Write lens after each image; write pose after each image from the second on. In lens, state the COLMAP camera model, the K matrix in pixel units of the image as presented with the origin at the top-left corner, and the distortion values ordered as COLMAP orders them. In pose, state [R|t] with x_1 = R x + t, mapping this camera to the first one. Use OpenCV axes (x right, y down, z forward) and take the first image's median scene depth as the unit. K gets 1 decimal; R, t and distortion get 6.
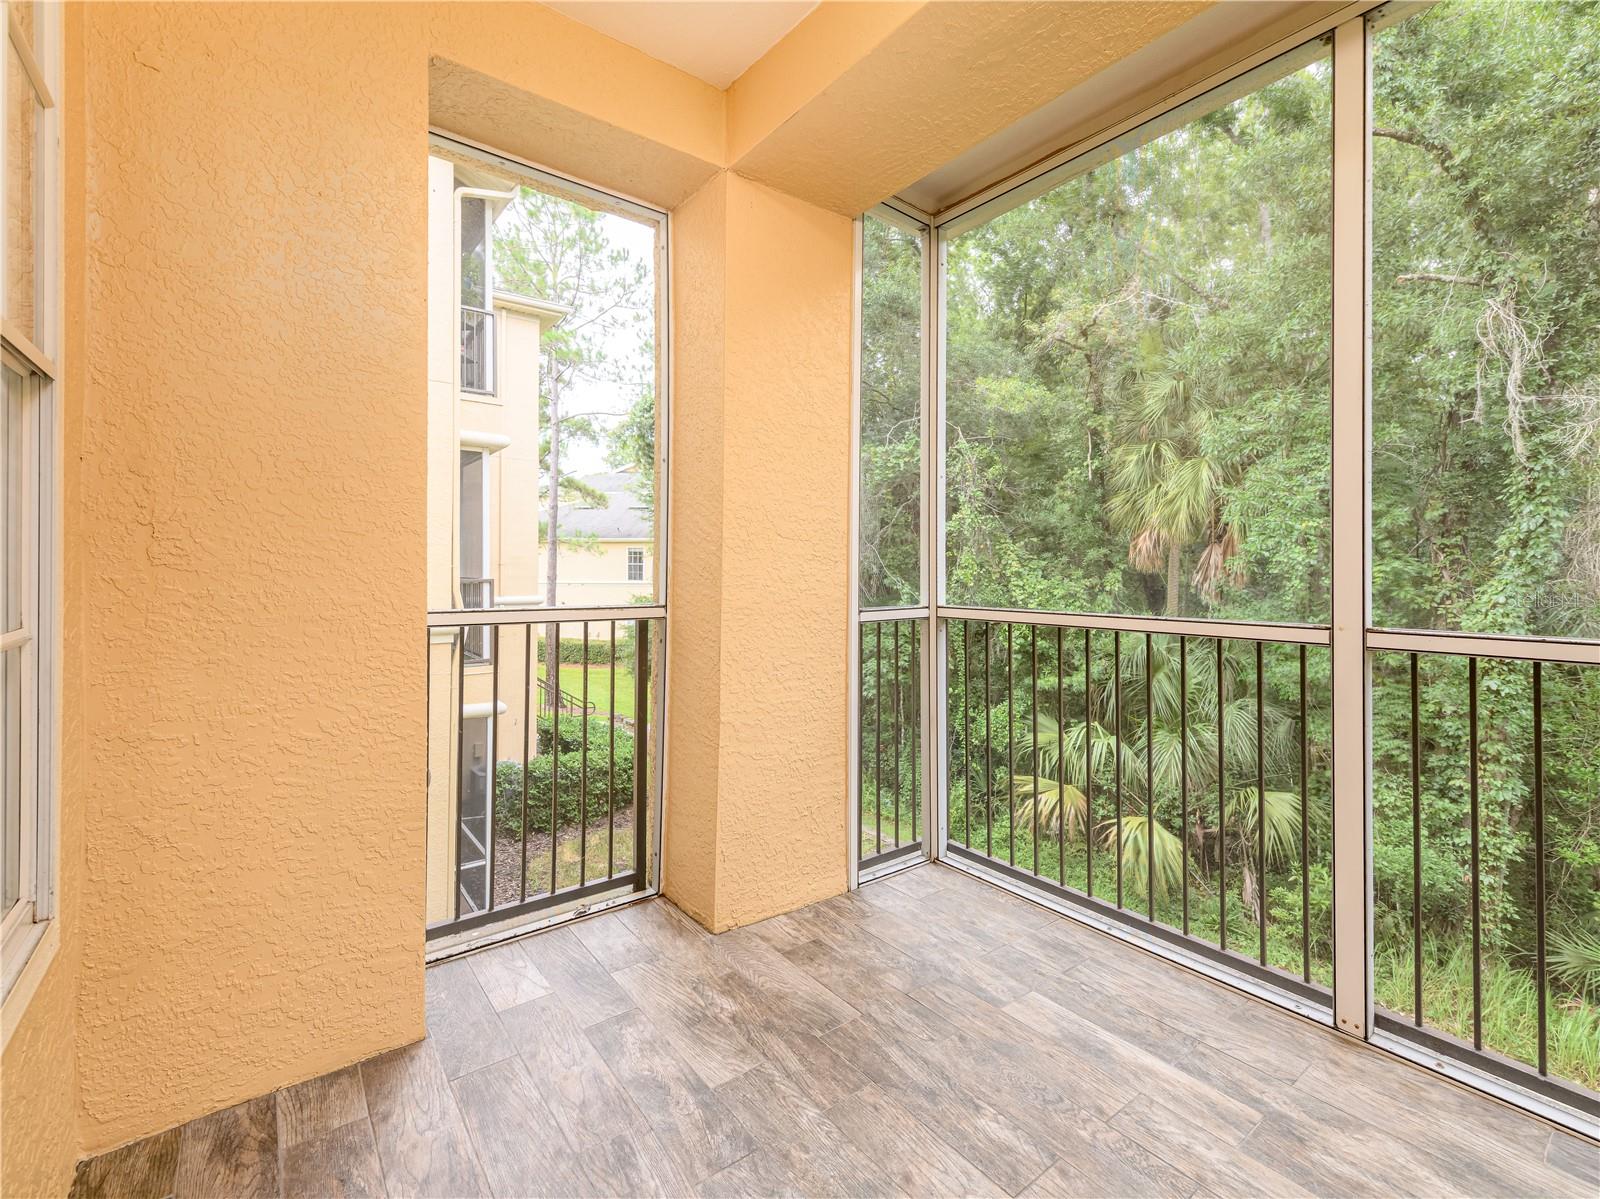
lens RADIAL K [[706.2, 0, 782.0], [0, 706.2, 570.3], [0, 0, 1]] dist [0.009774, -0.003247]
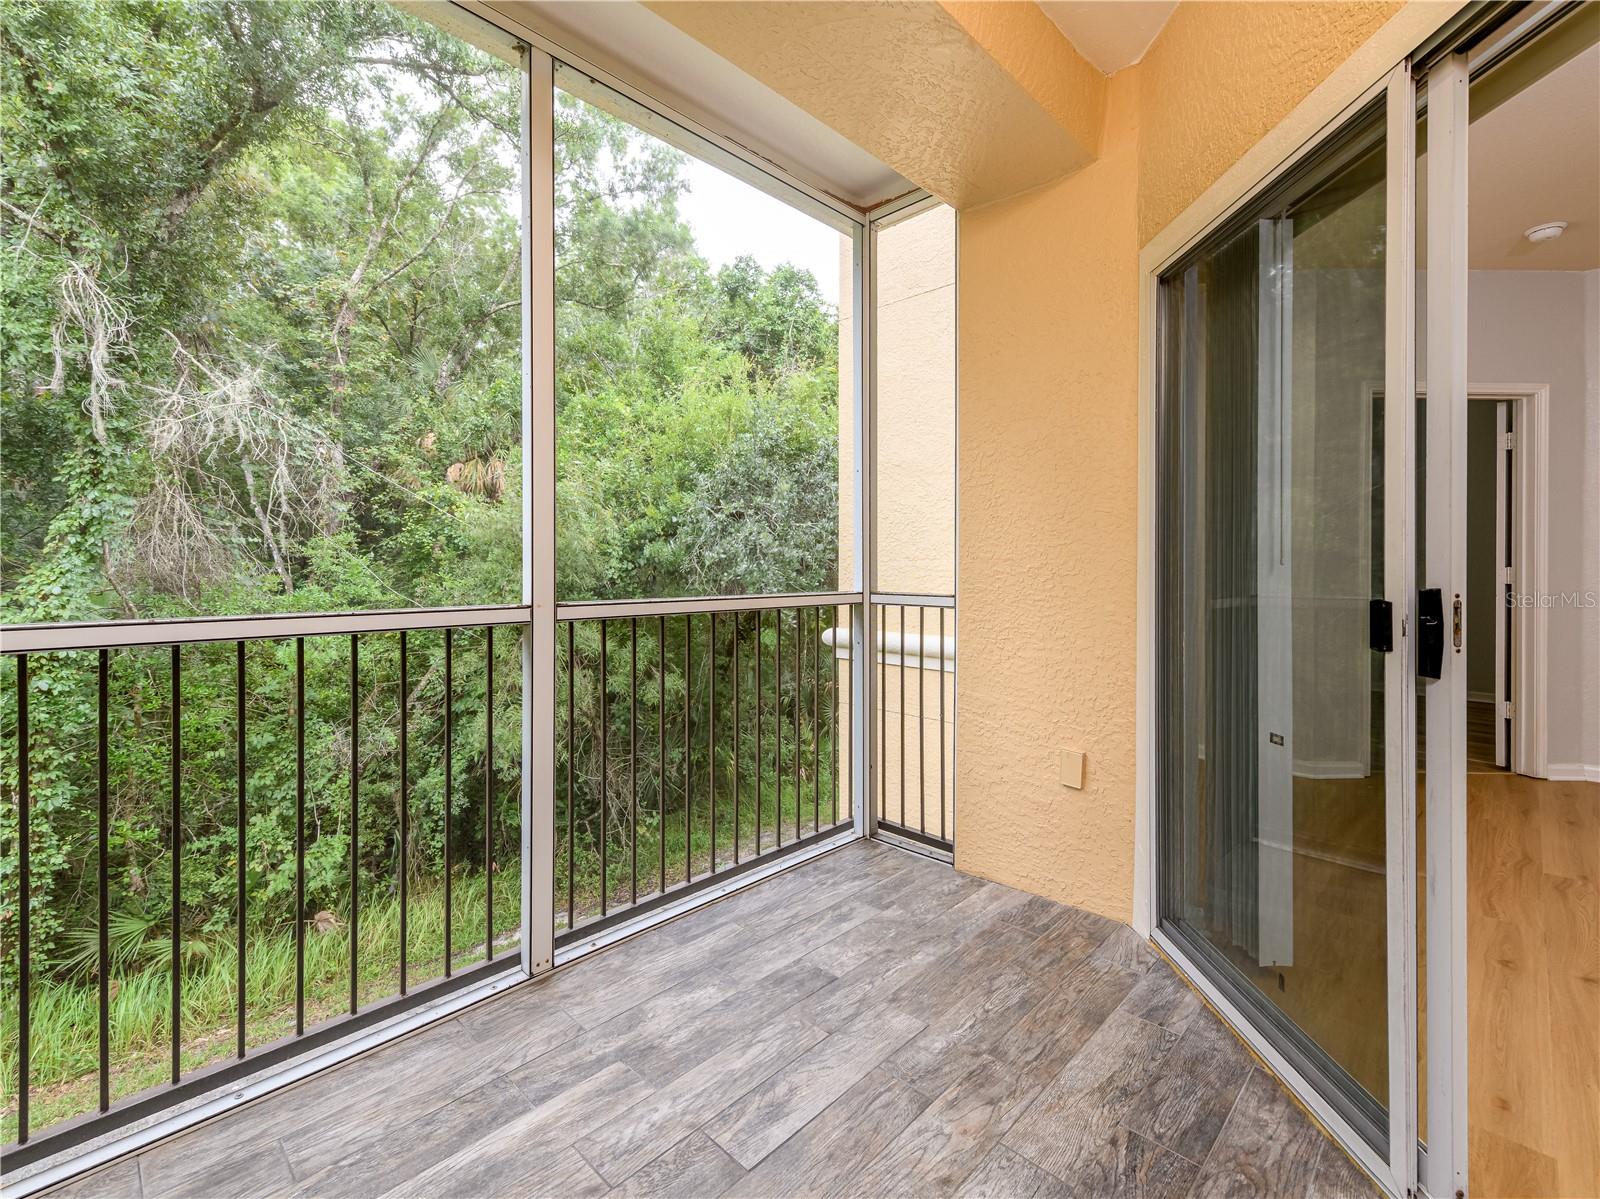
lens RADIAL K [[706.2, 0, 850.8], [0, 706.2, 566.7], [0, 0, 1]] dist [0.009774, -0.003247]
pose [[-0.189635, -0.002839, 0.981851, -0.087753], [-0.004733, 0.999987, 0.001977, 0.004773], [-0.981843, -0.004272, -0.189646, 0.176901]]
